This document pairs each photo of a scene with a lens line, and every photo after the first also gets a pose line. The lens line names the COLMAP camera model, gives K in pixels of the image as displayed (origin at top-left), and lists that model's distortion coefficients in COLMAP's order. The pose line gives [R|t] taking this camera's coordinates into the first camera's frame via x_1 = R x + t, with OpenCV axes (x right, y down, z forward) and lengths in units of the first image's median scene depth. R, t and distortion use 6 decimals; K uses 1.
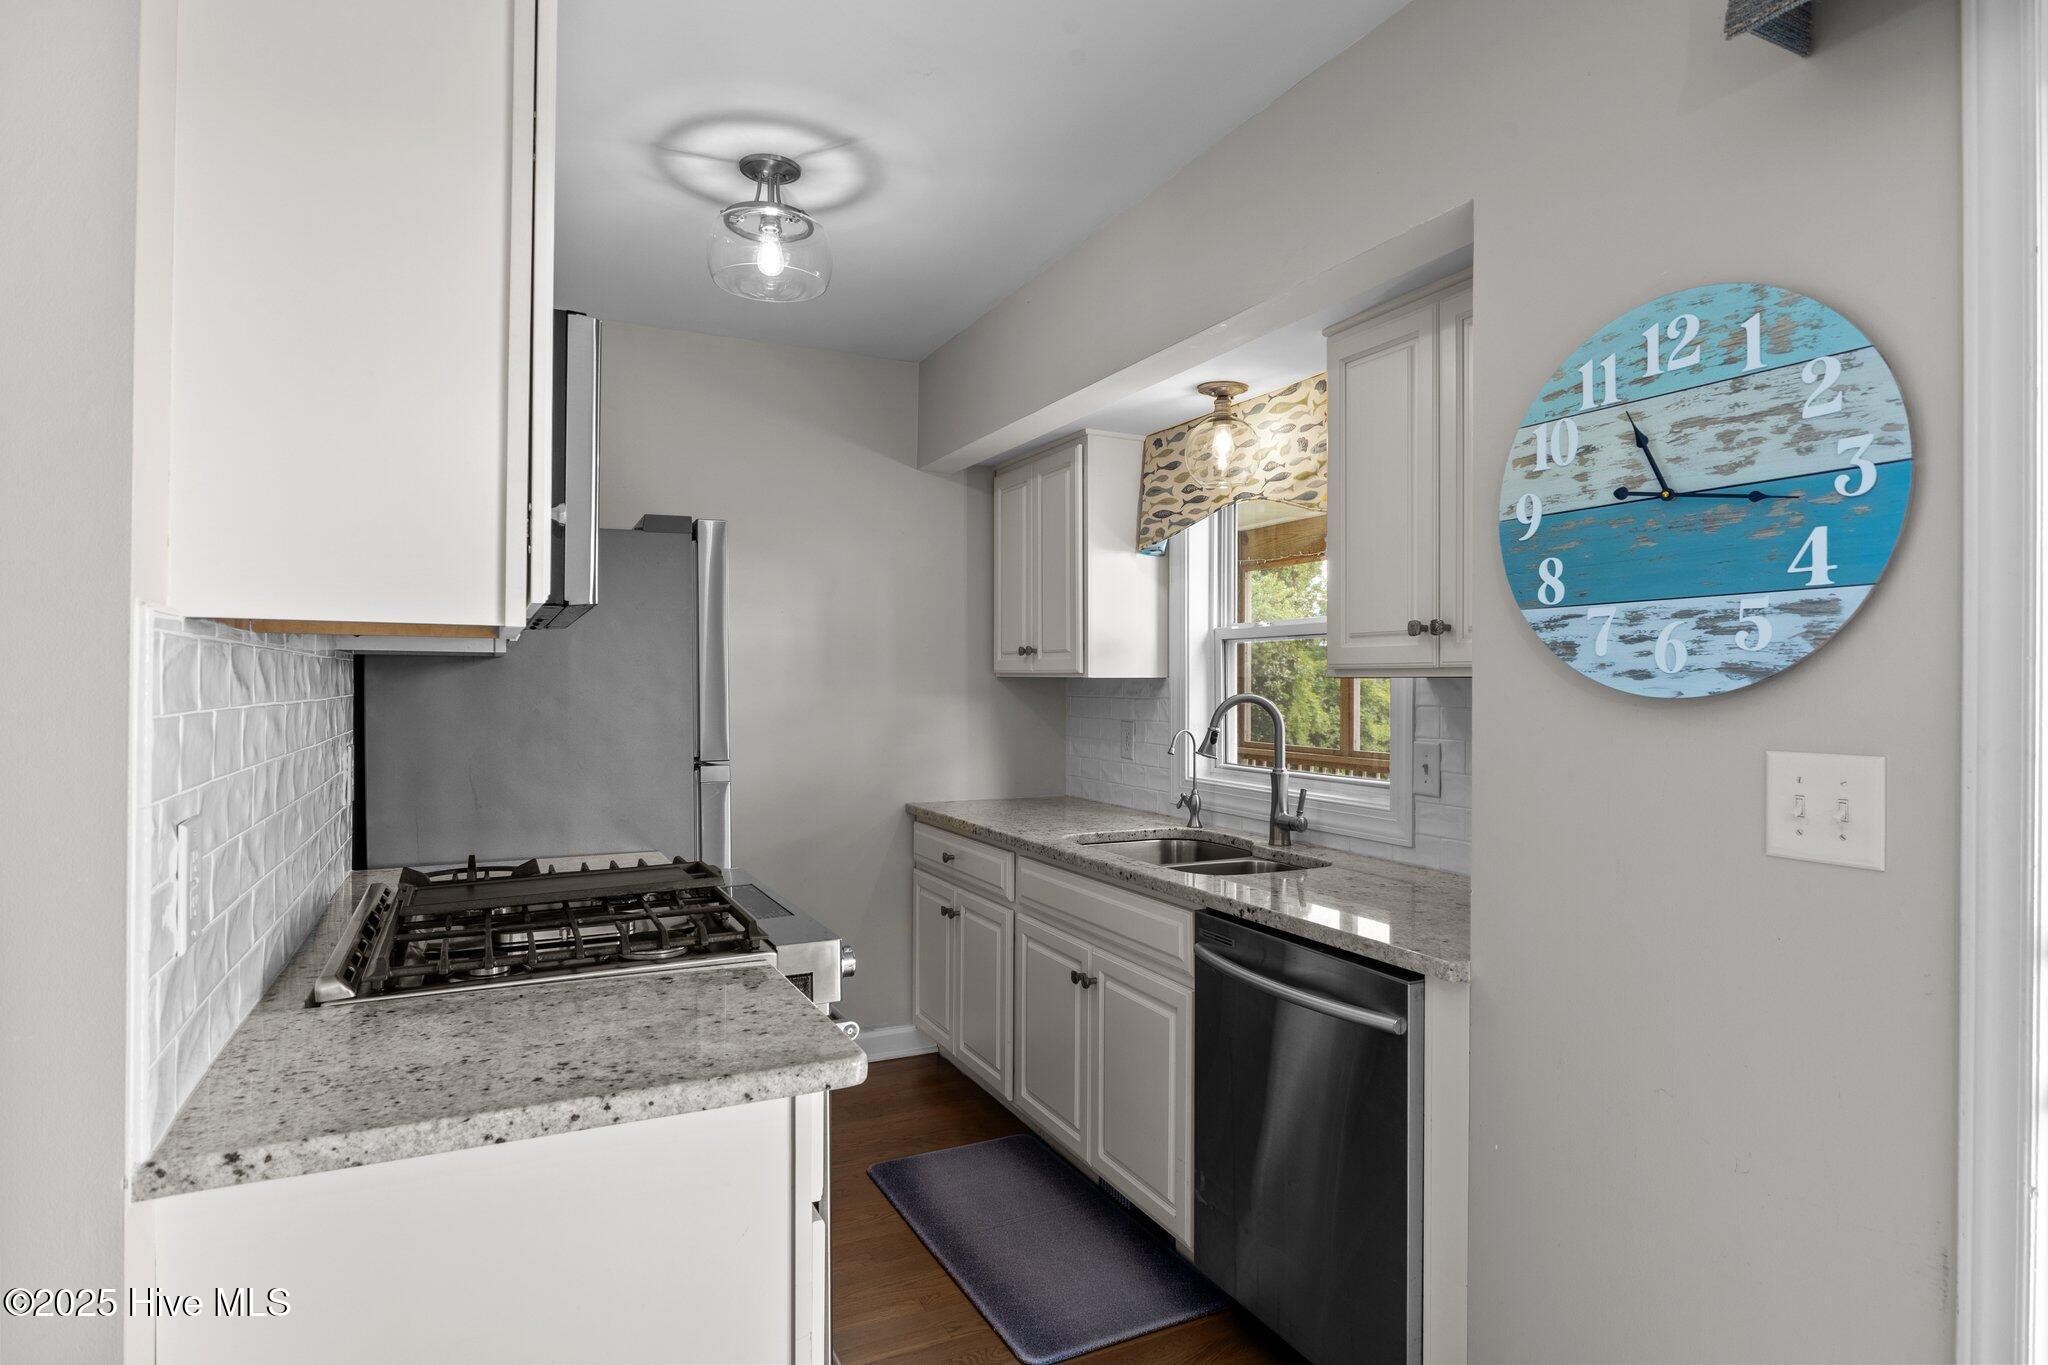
lens RADIAL K [[1105.8, 0, 1024.0], [0, 1105.8, 682.5], [0, 0, 1]] dist [0.000594, 0.000343]
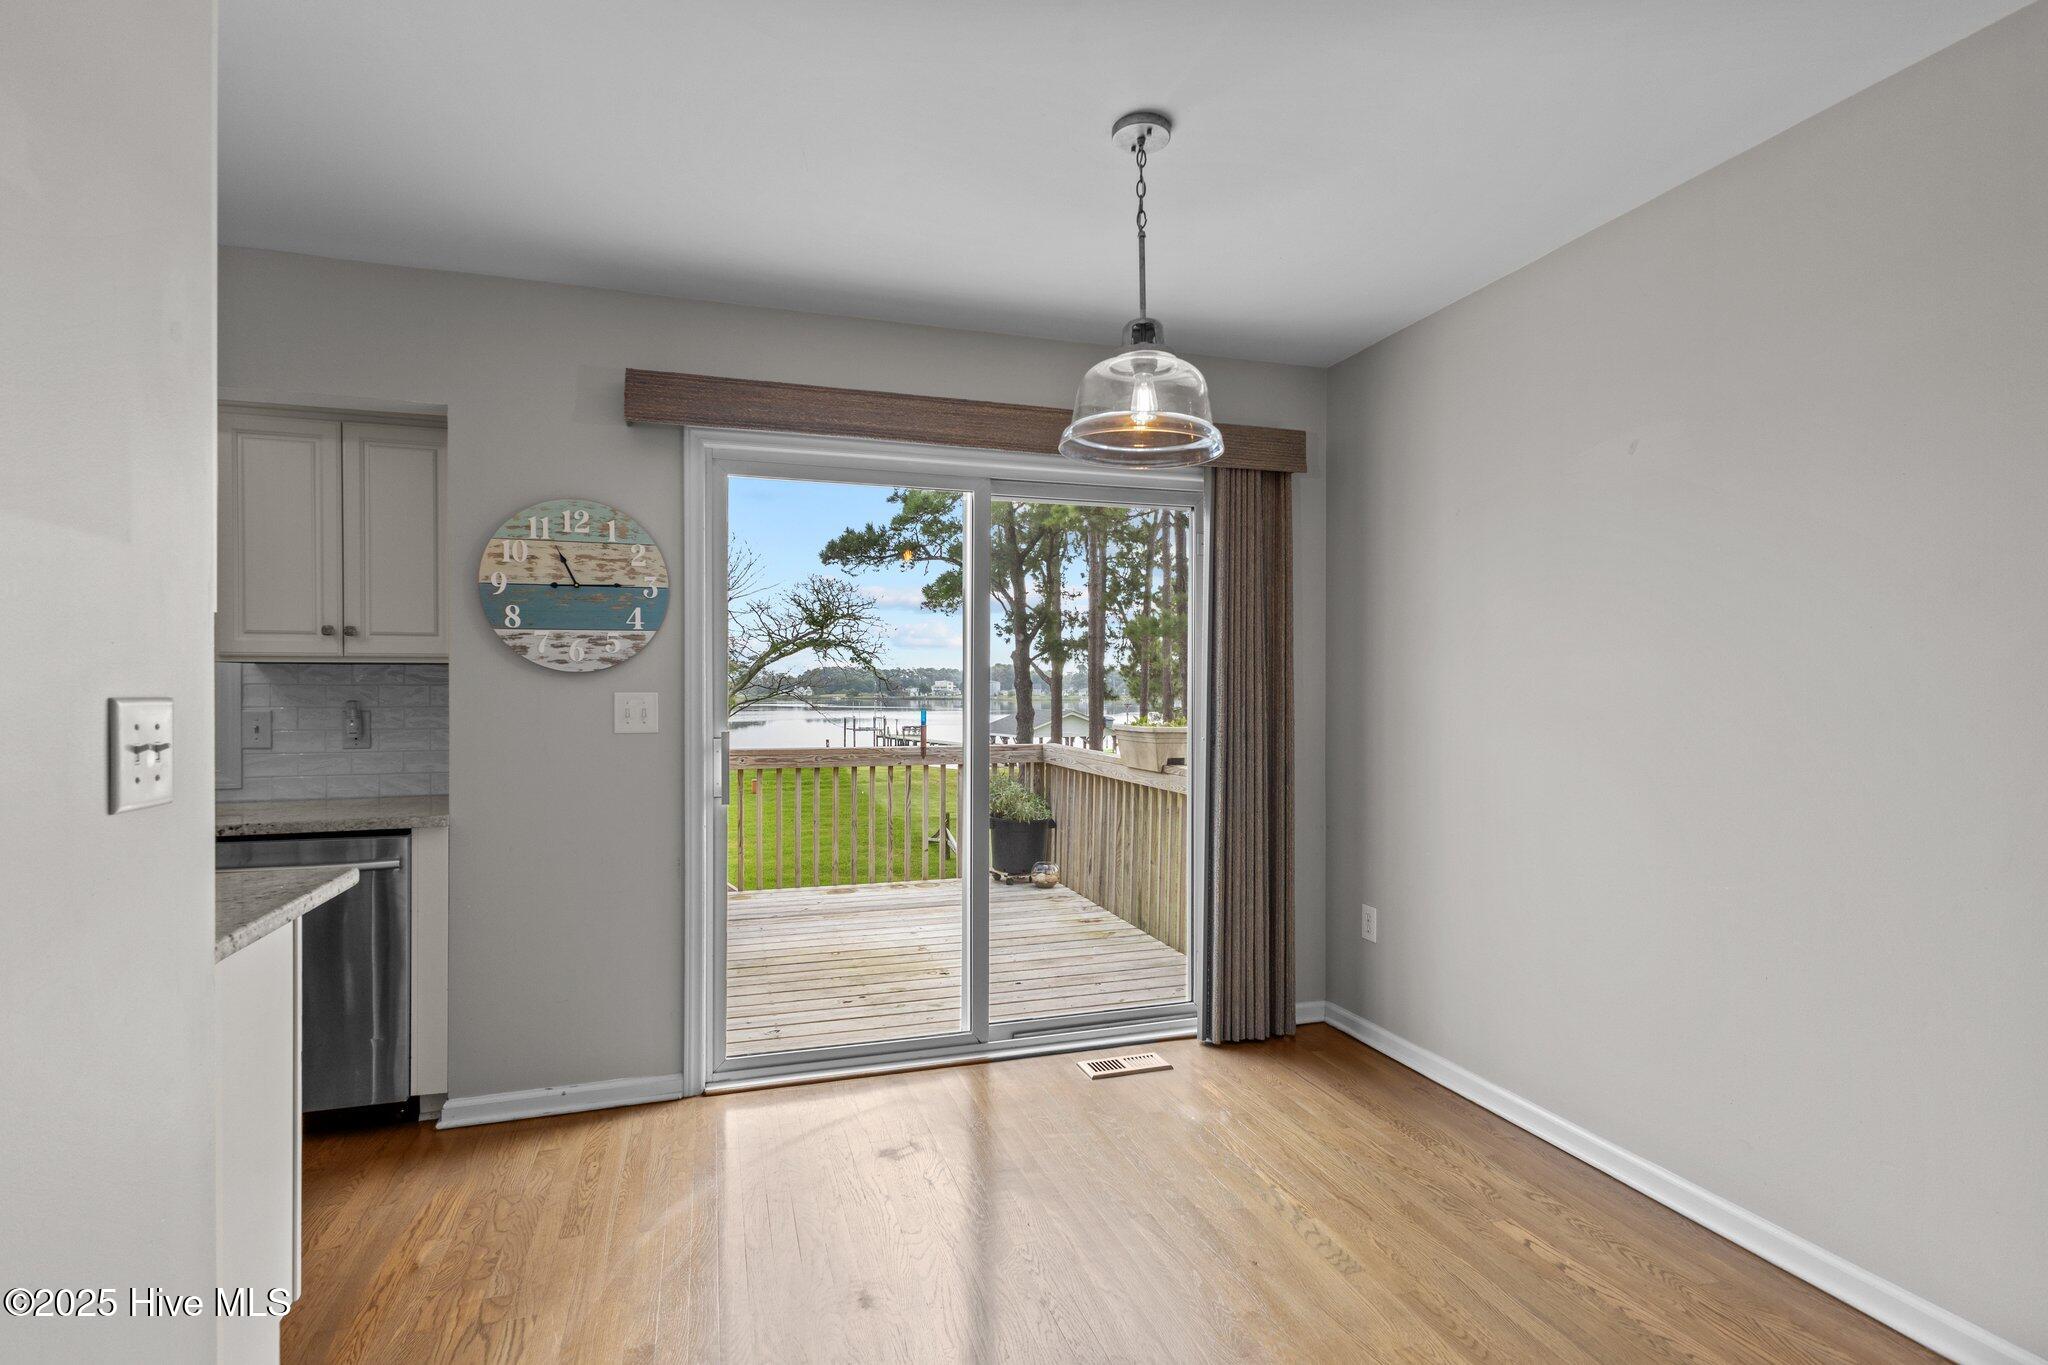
lens RADIAL K [[998.4, 0, 1024.0], [0, 998.4, 682.5], [0, 0, 1]] dist [-0.000196, -0.000013]
pose [[0.146896, -0.001718, 0.989151, -1.358515], [0.000455, 0.999999, 0.001670, 0.033293], [-0.989152, 0.000205, 0.146896, -0.249484]]
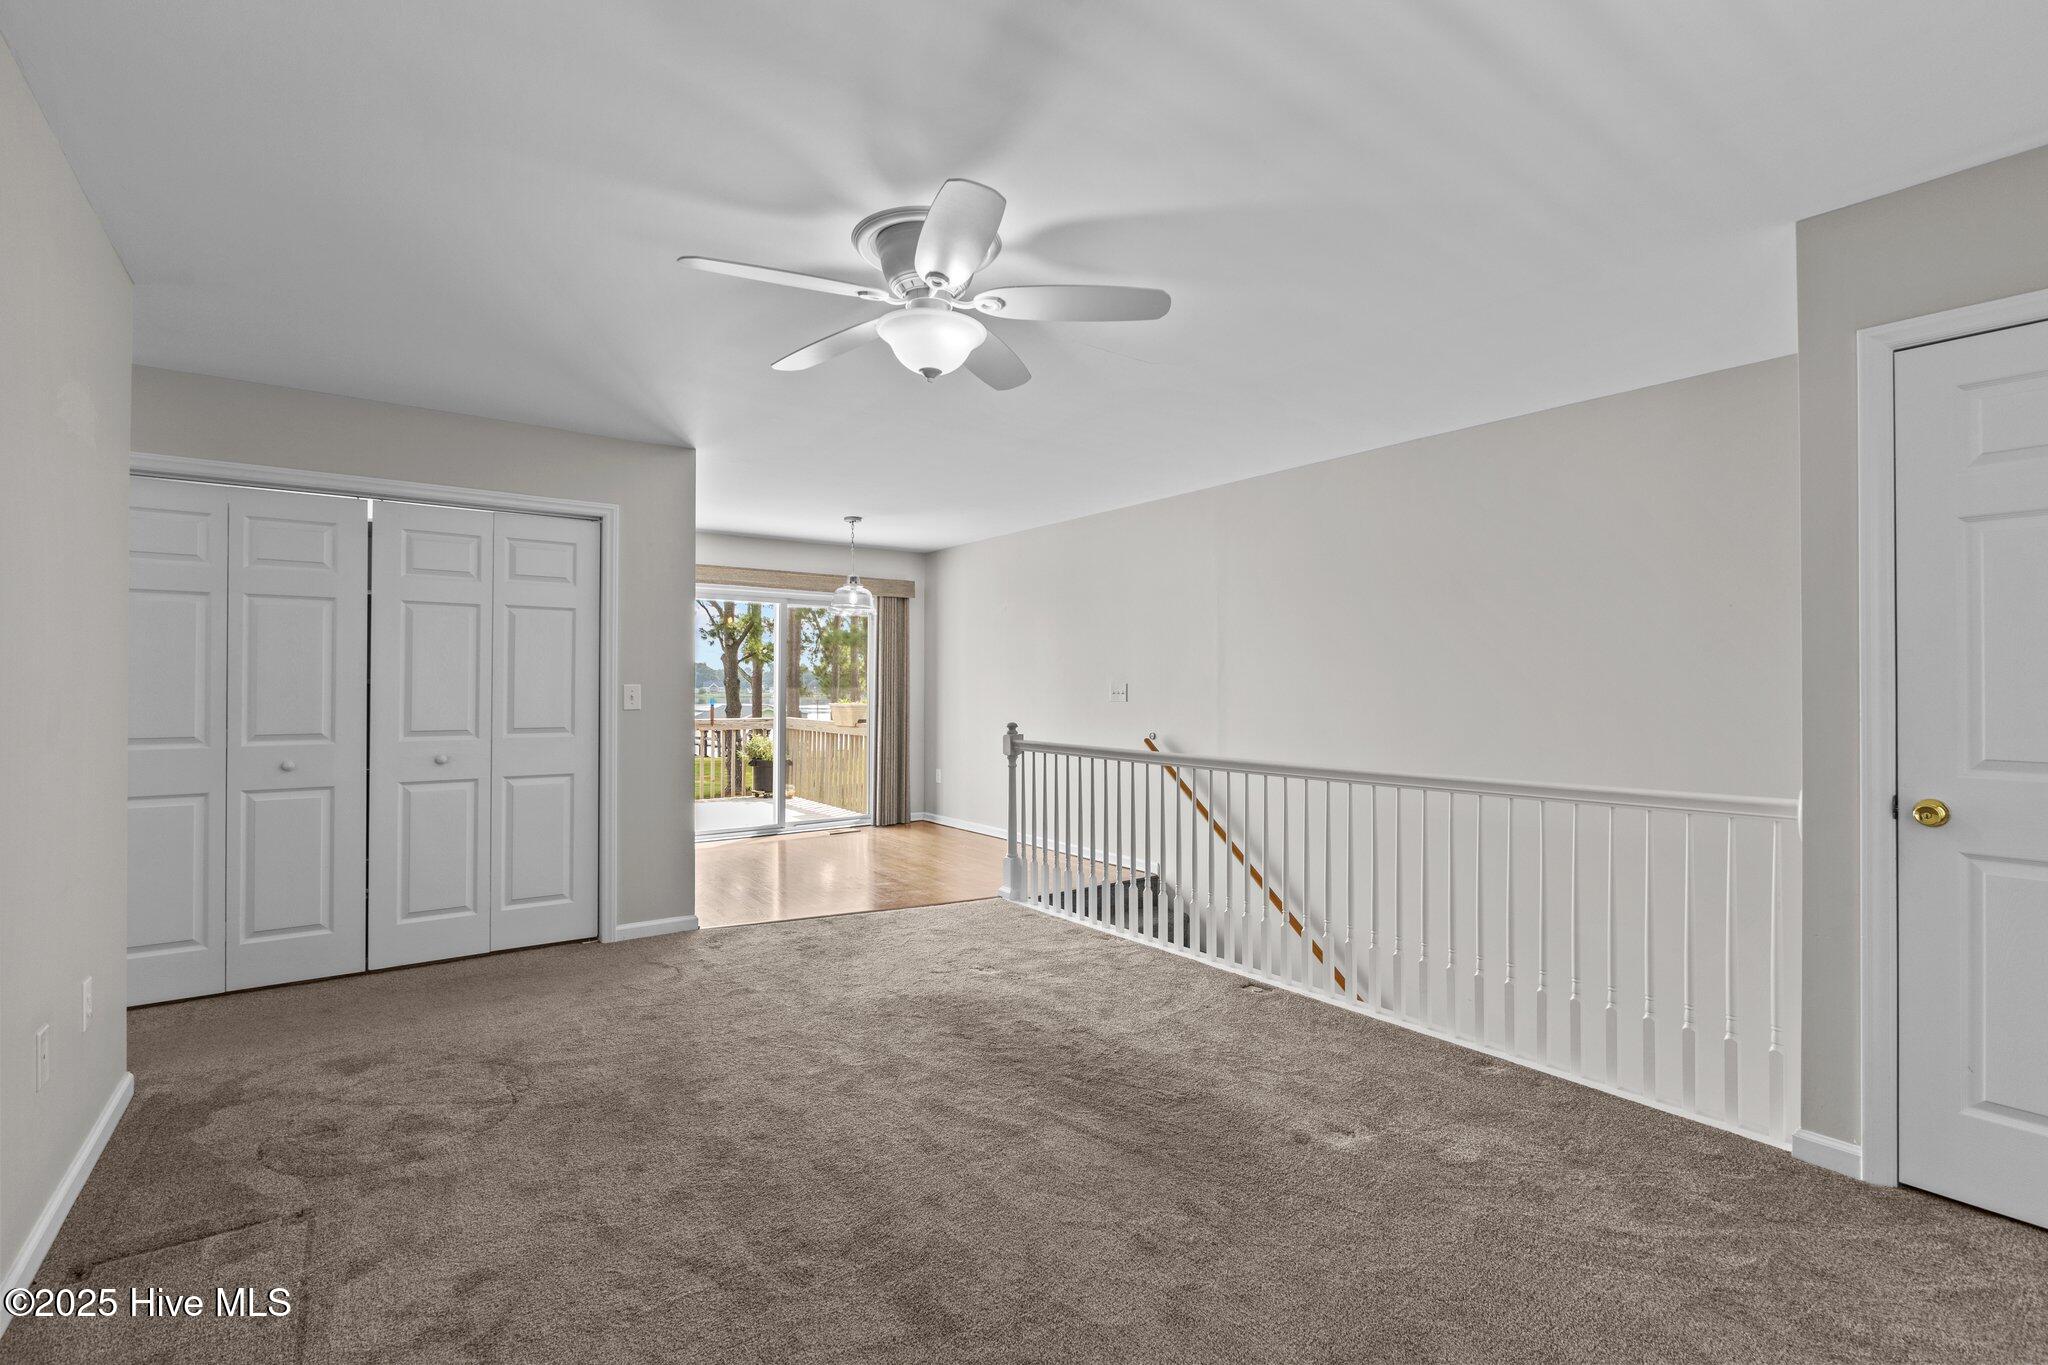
lens RADIAL K [[919.4, 0, 1024.0], [0, 919.4, 682.5], [0, 0, 1]] dist [-0.000096, -0.000003]
pose [[-0.177742, -0.003875, 0.984070, -5.220141], [-0.003169, 0.999989, 0.003366, 0.018125], [-0.984072, -0.002520, -0.177752, -0.228187]]
